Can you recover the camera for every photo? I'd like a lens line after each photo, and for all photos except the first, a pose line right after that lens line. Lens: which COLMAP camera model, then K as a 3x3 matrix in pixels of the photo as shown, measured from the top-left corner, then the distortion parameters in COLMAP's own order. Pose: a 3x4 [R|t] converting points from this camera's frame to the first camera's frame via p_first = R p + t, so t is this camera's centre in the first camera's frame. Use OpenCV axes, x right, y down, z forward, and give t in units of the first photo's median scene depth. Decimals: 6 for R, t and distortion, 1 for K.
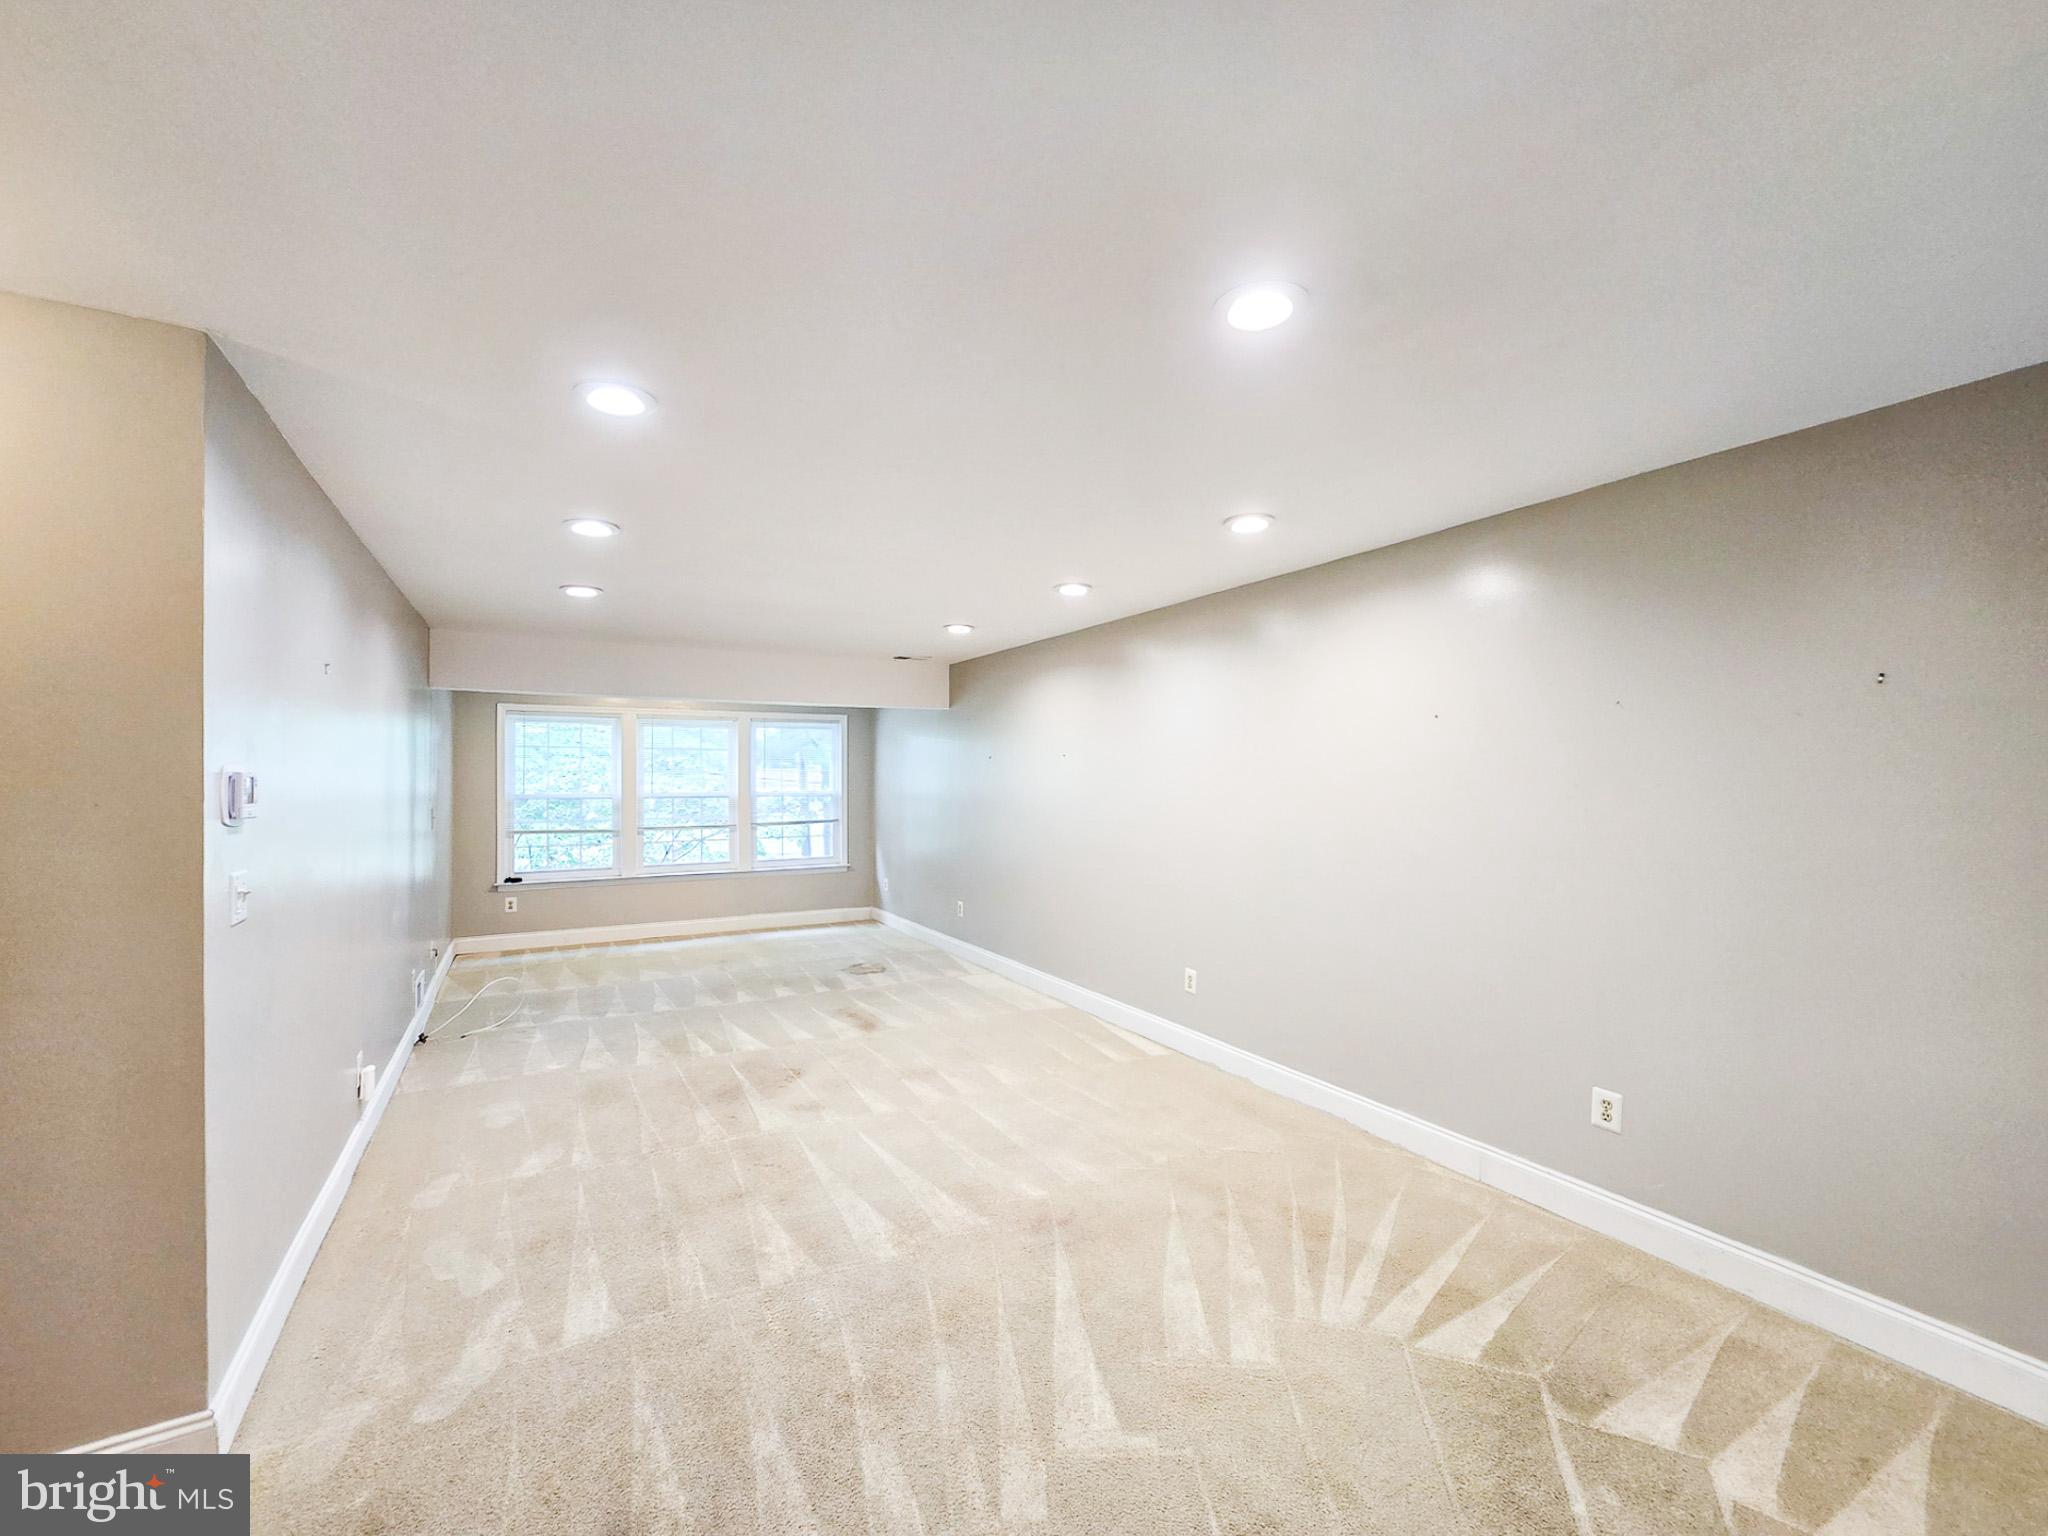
lens RADIAL K [[857.9, 0, 1036.7], [0, 857.9, 771.3], [0, 0, 1]] dist [-0.000052, -0.000341]
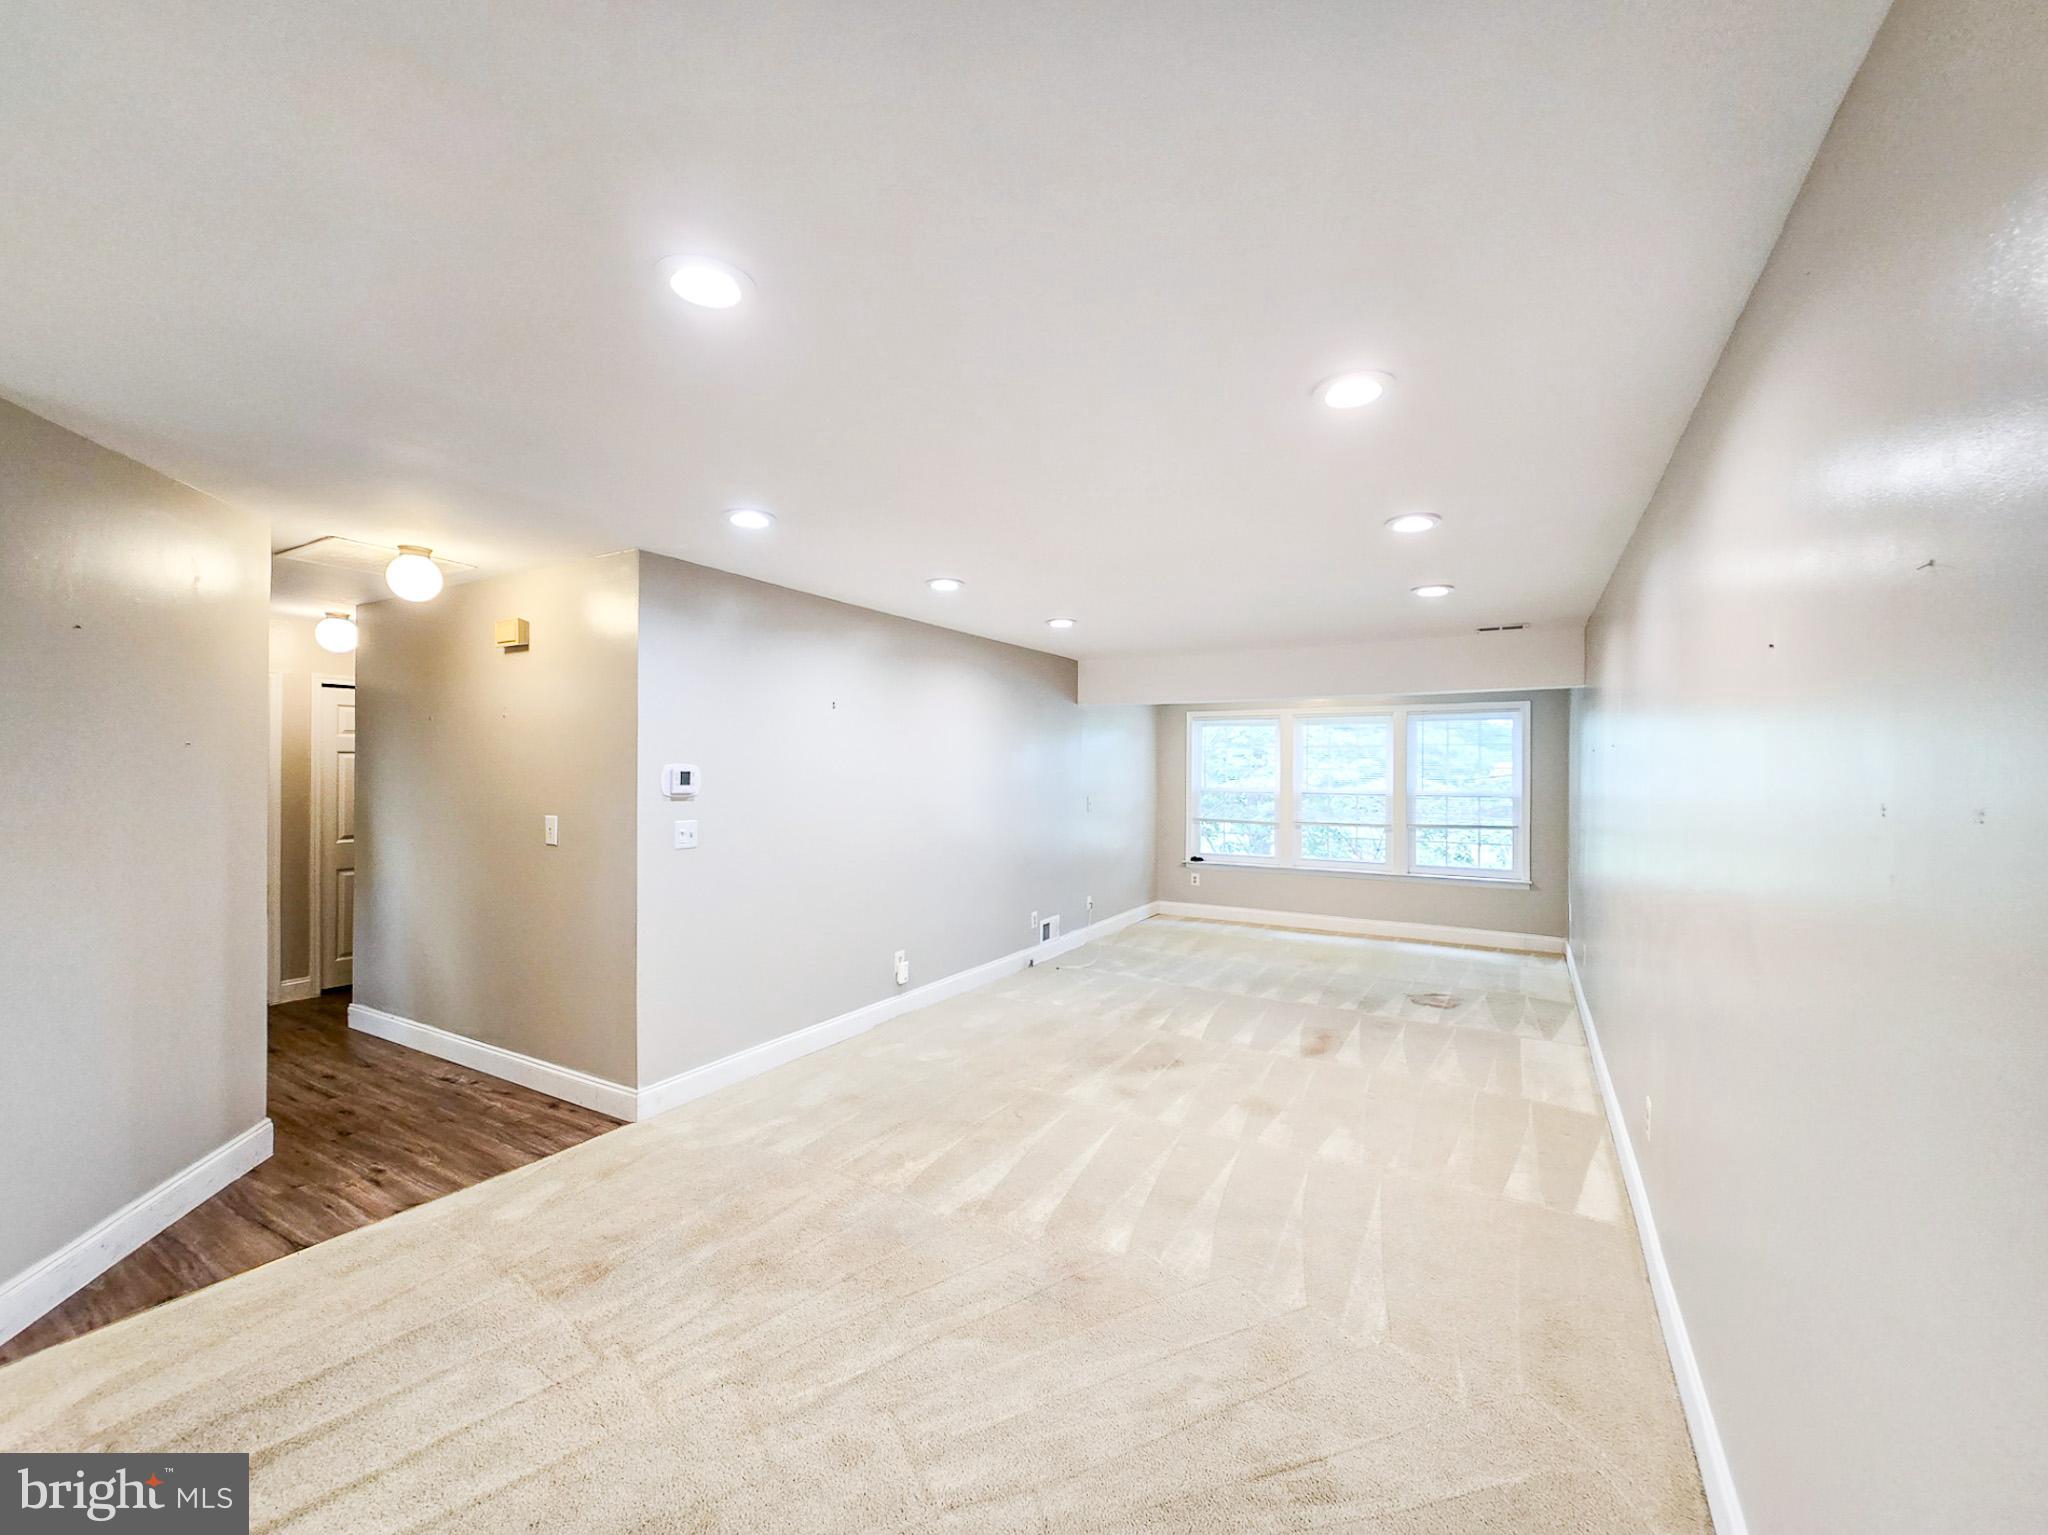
lens RADIAL K [[857.9, 0, 1036.7], [0, 857.9, 770.8], [0, 0, 1]] dist [-0.000052, -0.000341]
pose [[0.482605, 0.003595, -0.875831, 0.290014], [-0.000345, 0.999992, 0.003914, -0.001211], [0.875838, -0.001587, 0.482603, 0.198032]]
